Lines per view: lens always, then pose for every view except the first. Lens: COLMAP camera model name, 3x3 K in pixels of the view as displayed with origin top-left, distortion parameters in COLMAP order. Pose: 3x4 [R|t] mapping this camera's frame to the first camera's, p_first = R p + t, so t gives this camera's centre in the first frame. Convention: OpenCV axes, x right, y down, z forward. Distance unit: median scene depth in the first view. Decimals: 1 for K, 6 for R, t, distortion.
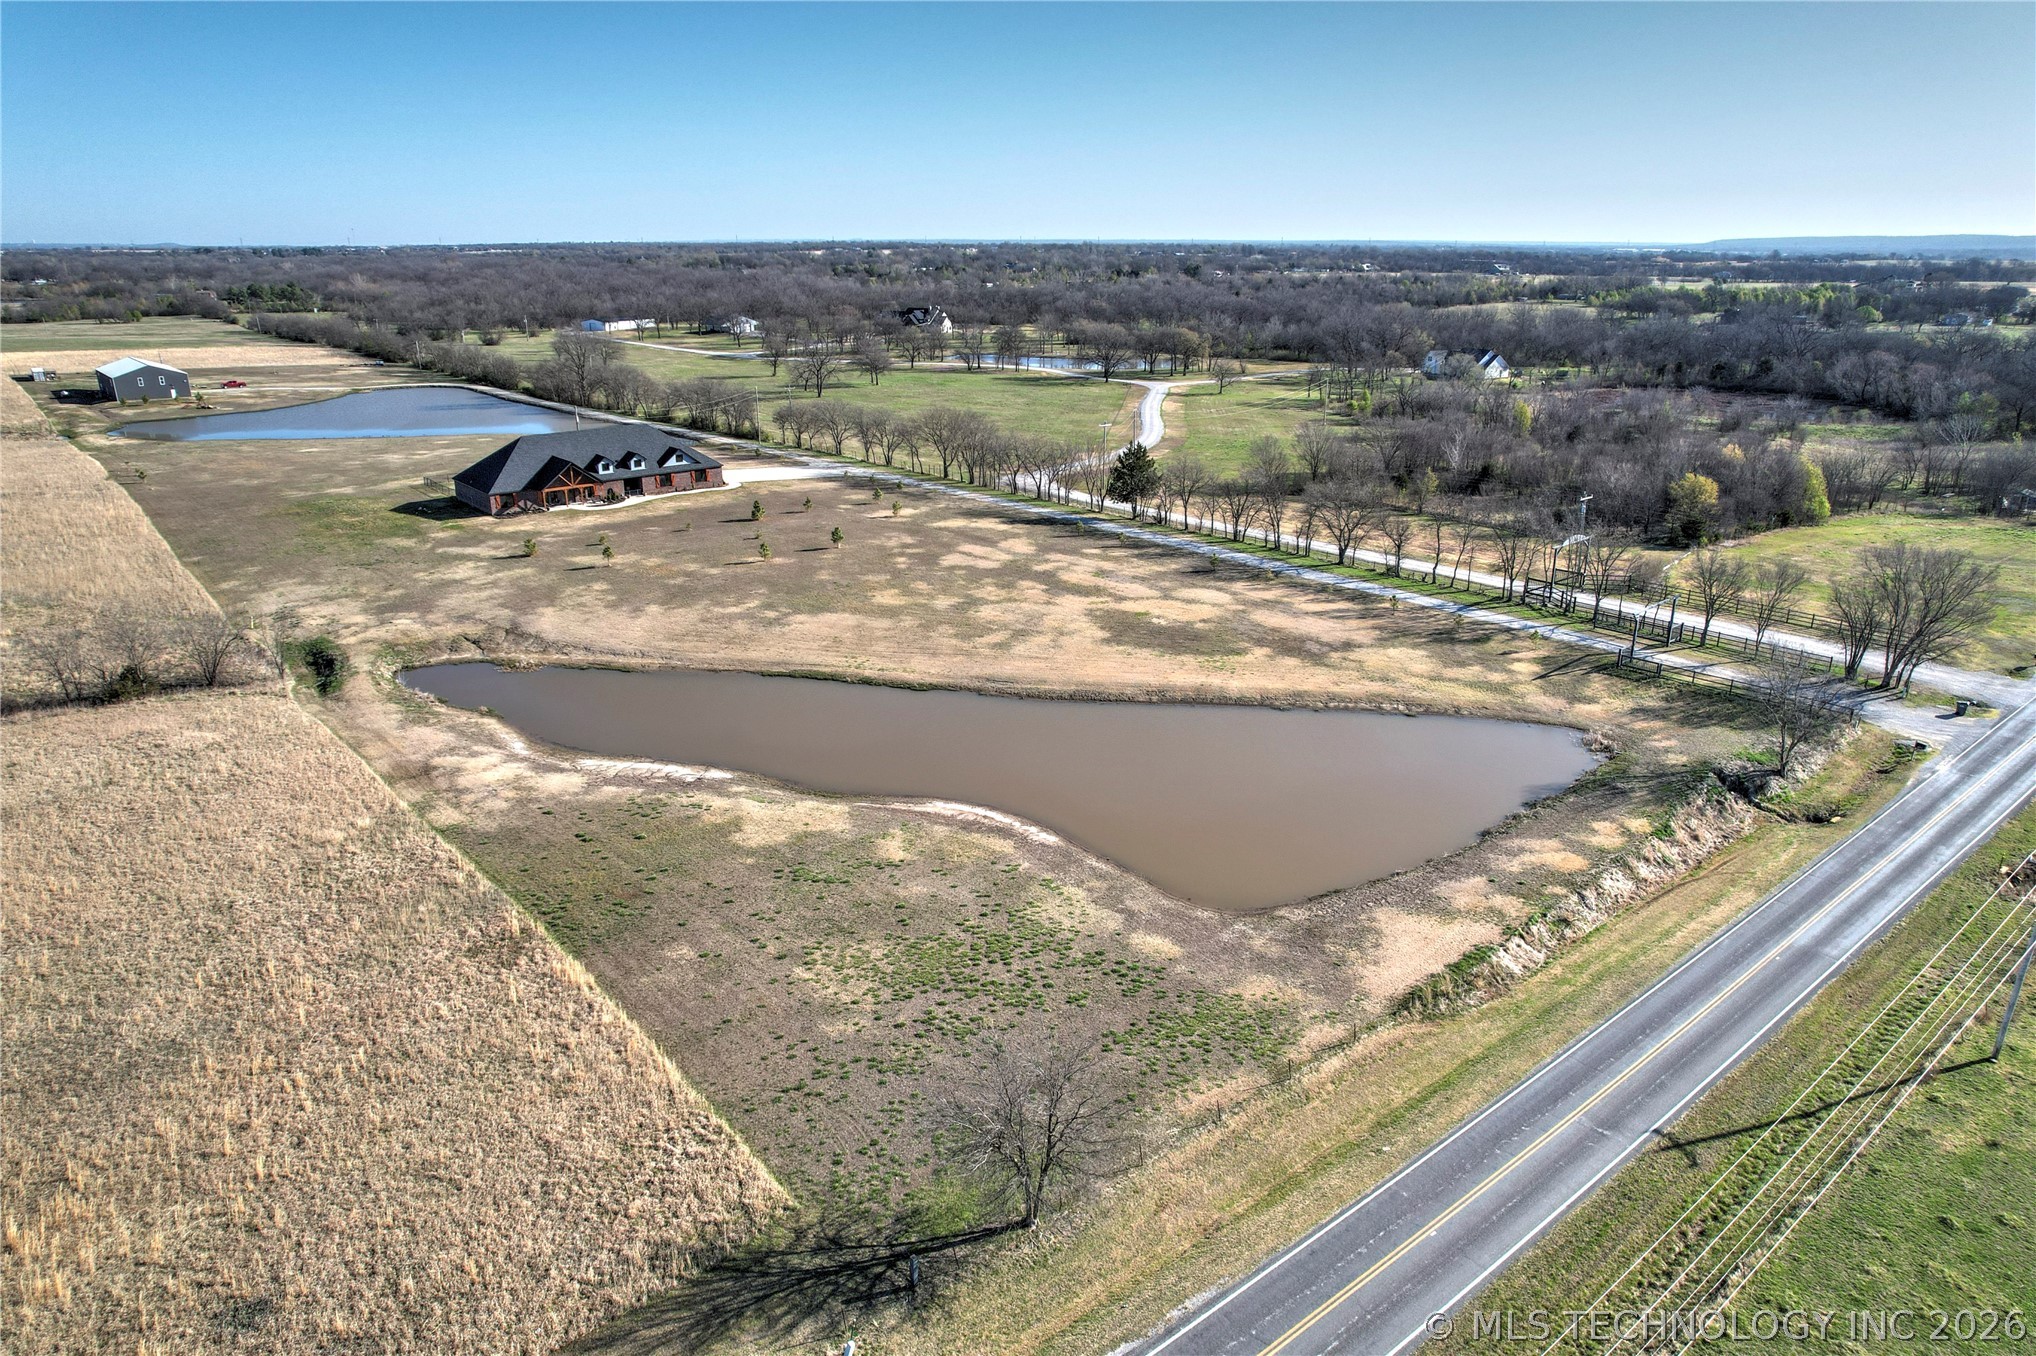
lens RADIAL K [[1304.9, 0, 1018.0], [0, 1304.9, 678.0], [0, 0, 1]] dist [-0.088881, 0.077805]
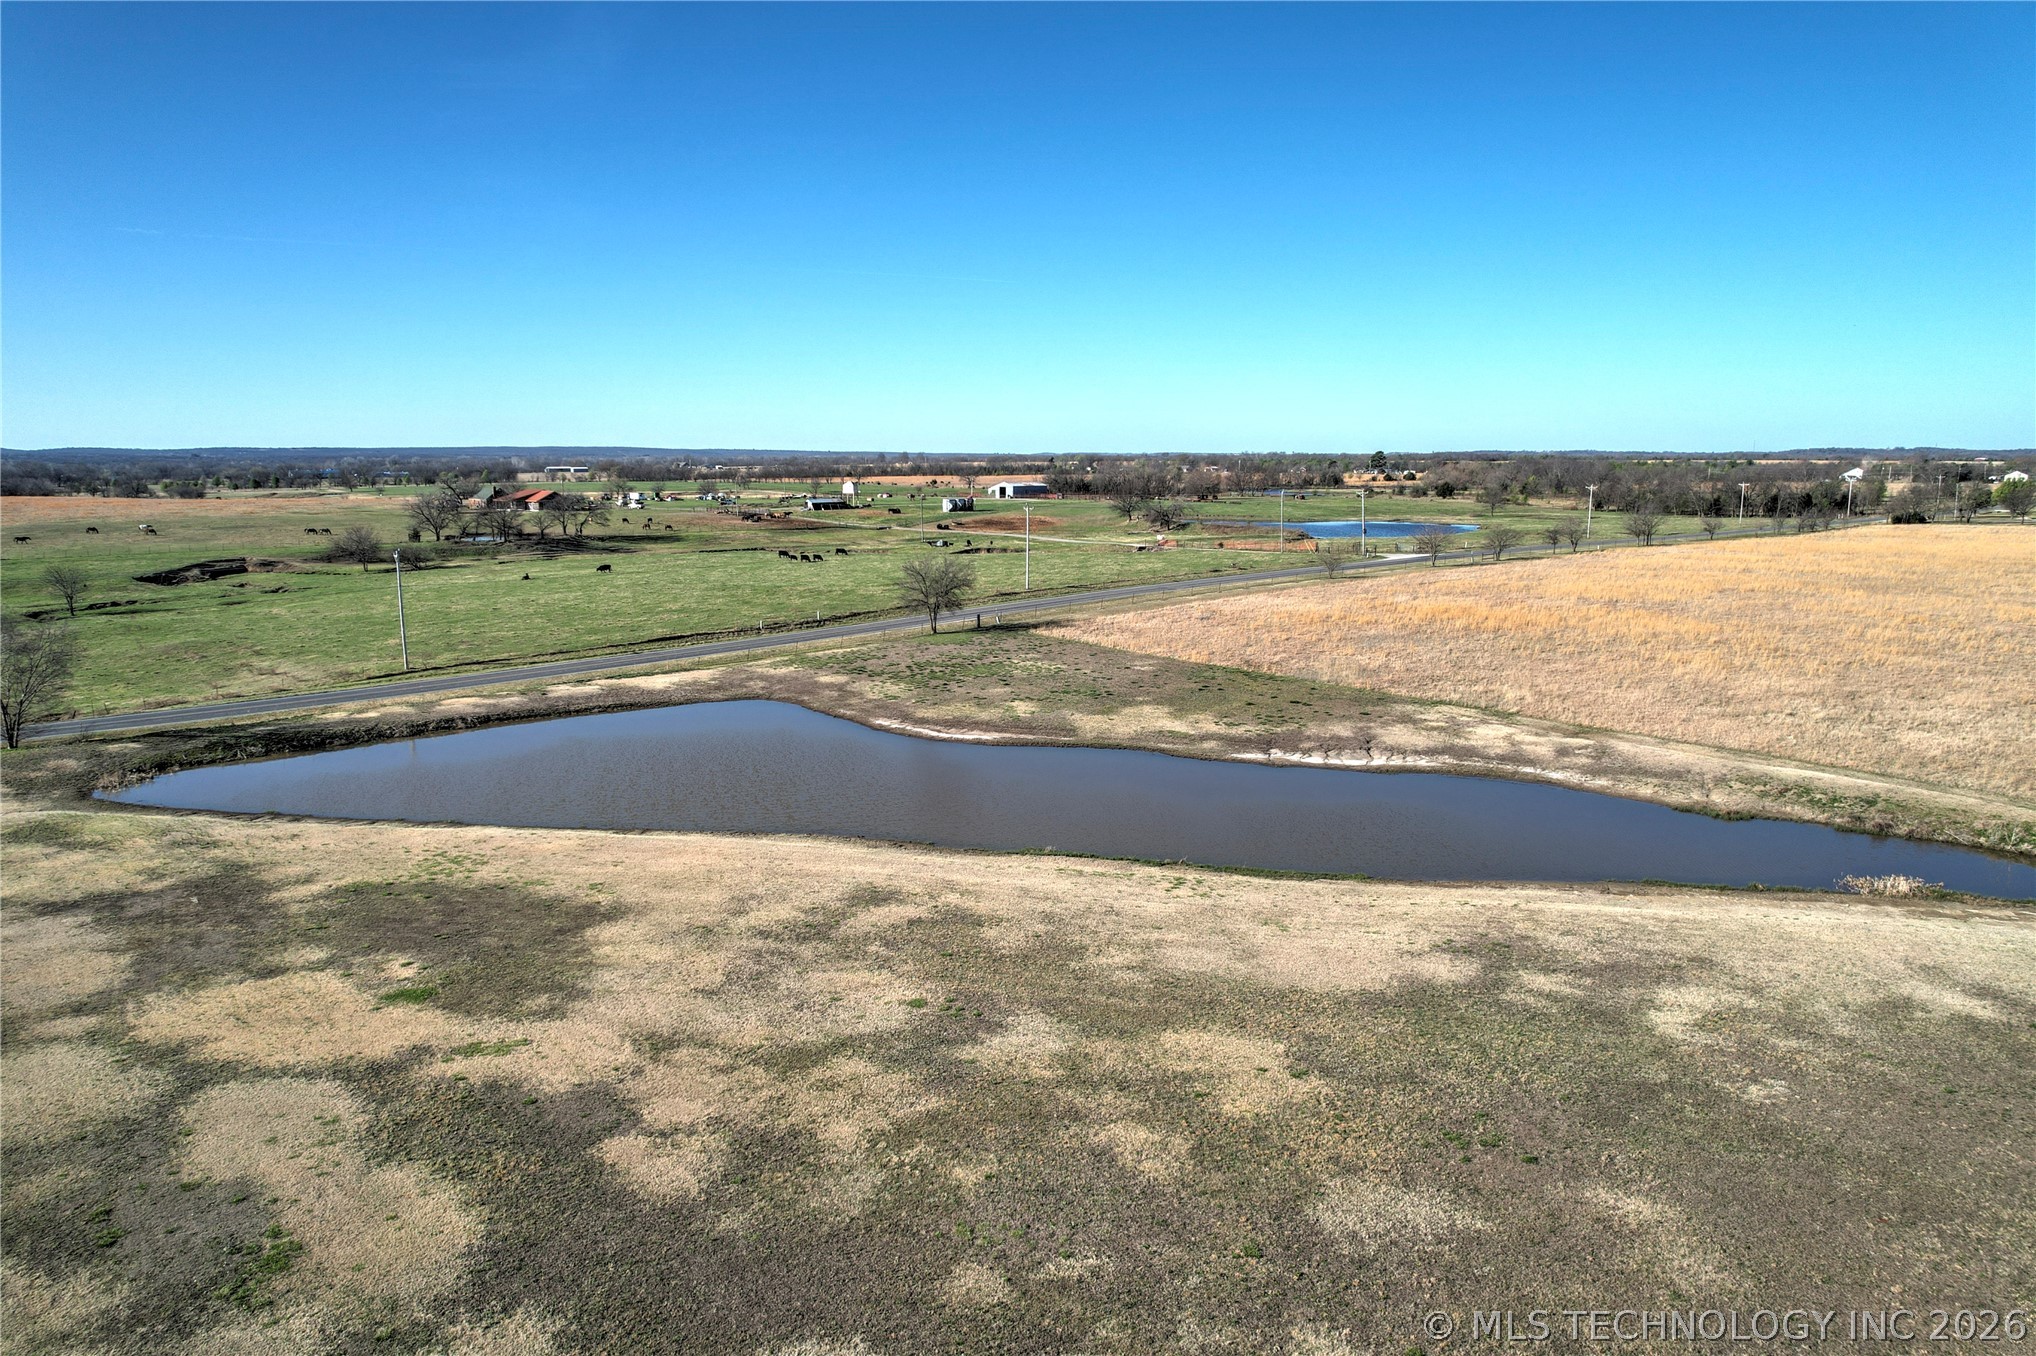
lens RADIAL K [[1304.9, 0, 1018.0], [0, 1304.9, 678.0], [0, 0, 1]] dist [-0.088881, 0.077805]
pose [[-0.999995, 0.002079, -0.002214, -0.077045], [0.000813, 0.885563, 0.464519, -0.364318], [0.002927, 0.464515, -0.885560, 1.725901]]
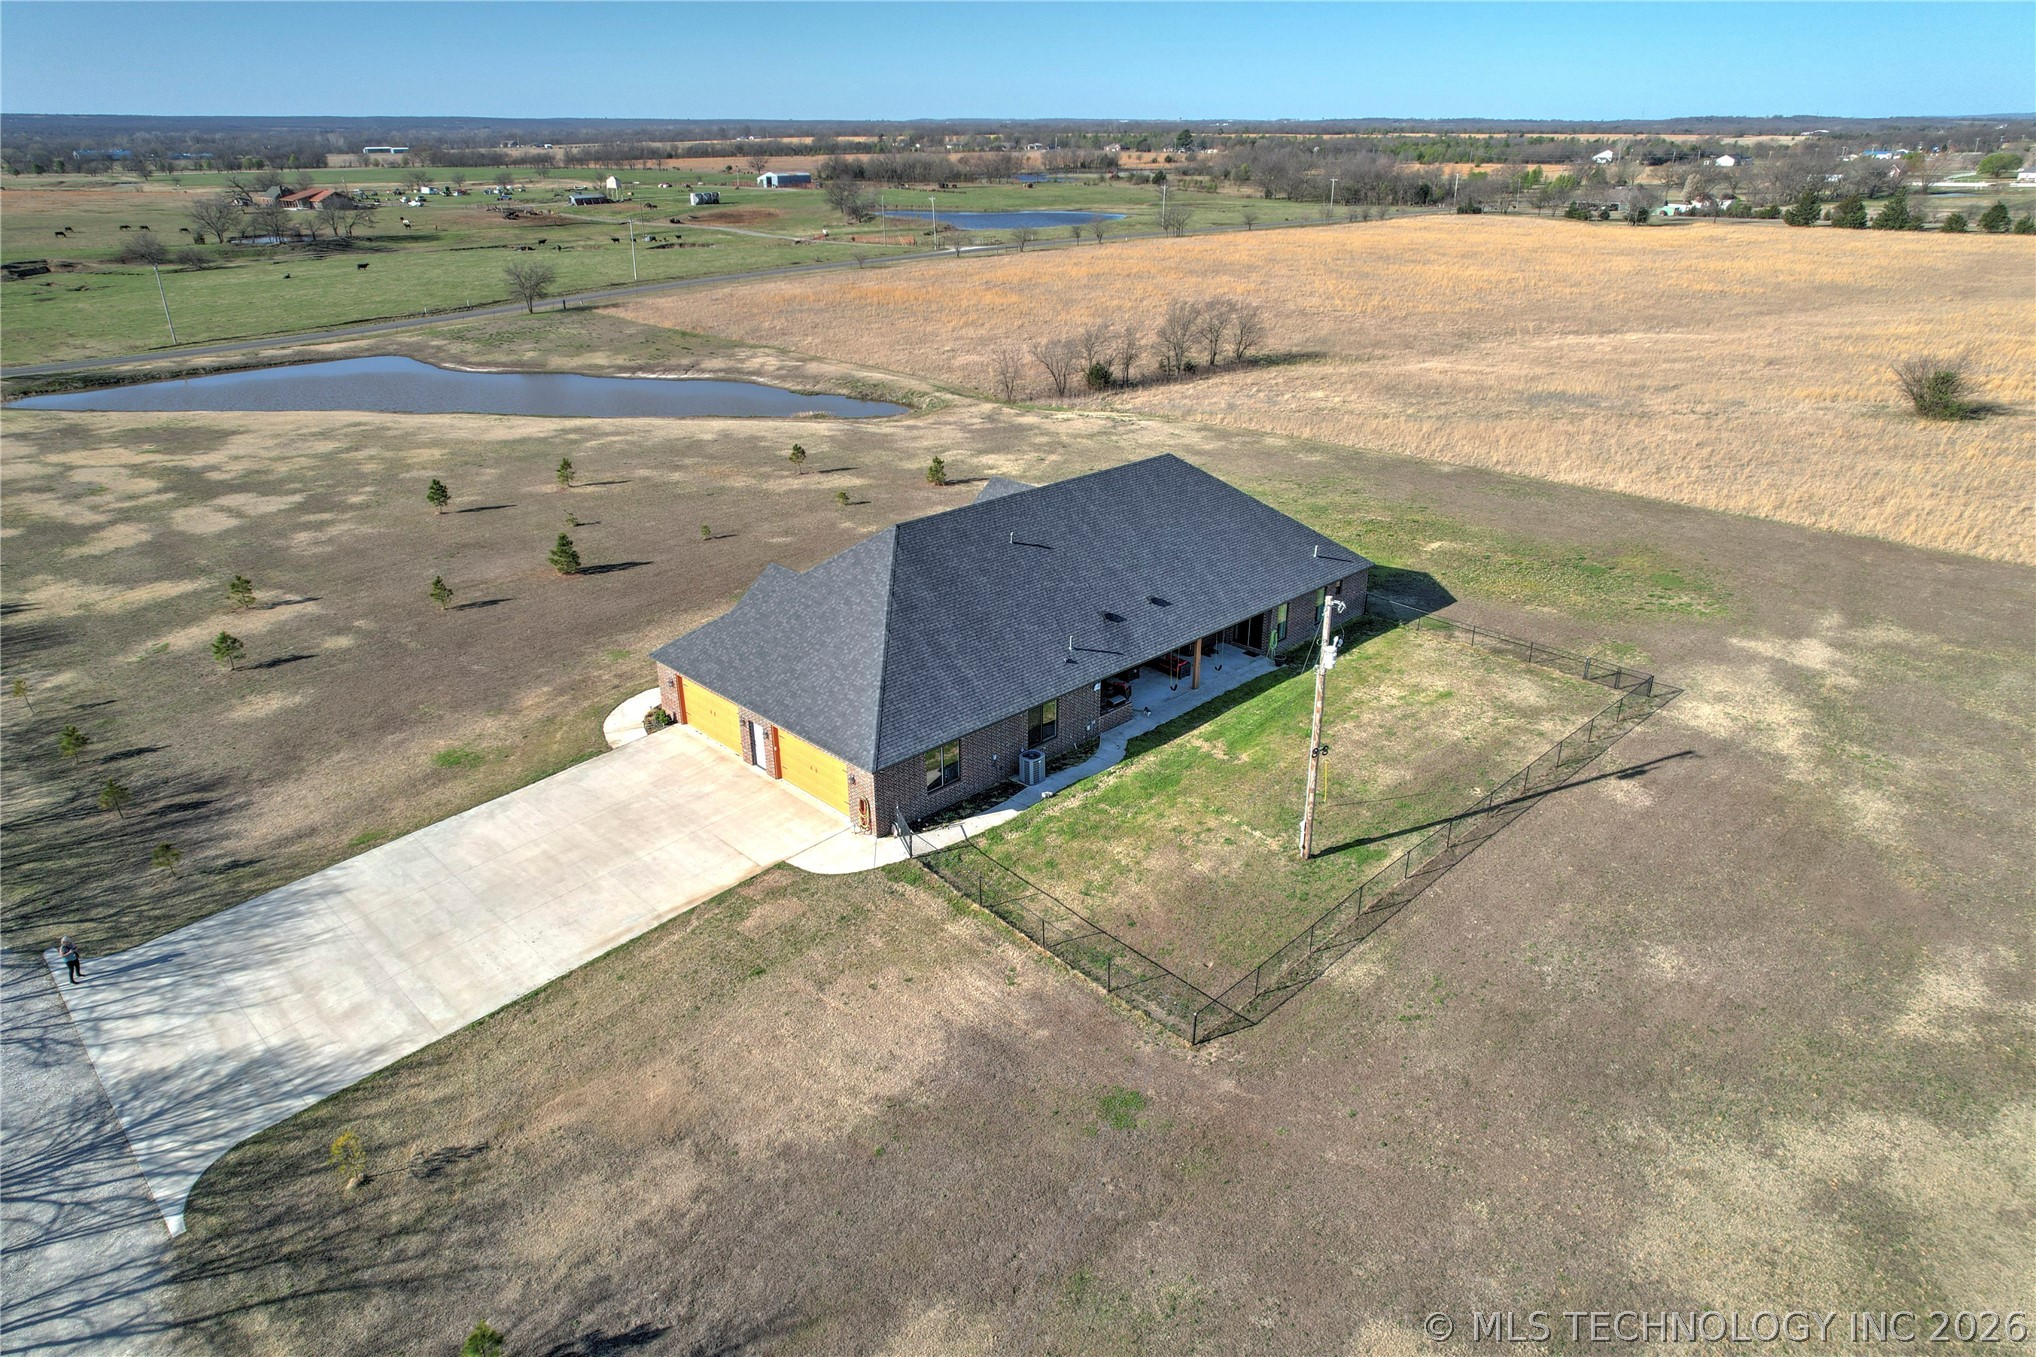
lens RADIAL K [[1304.9, 0, 1018.0], [0, 1304.9, 678.5], [0, 0, 1]] dist [-0.088881, 0.077805]
pose [[-0.996147, 0.036284, -0.079841, -0.580291], [-0.025579, 0.750604, 0.660256, -0.715647], [0.083885, 0.659755, -0.746784, 2.491721]]
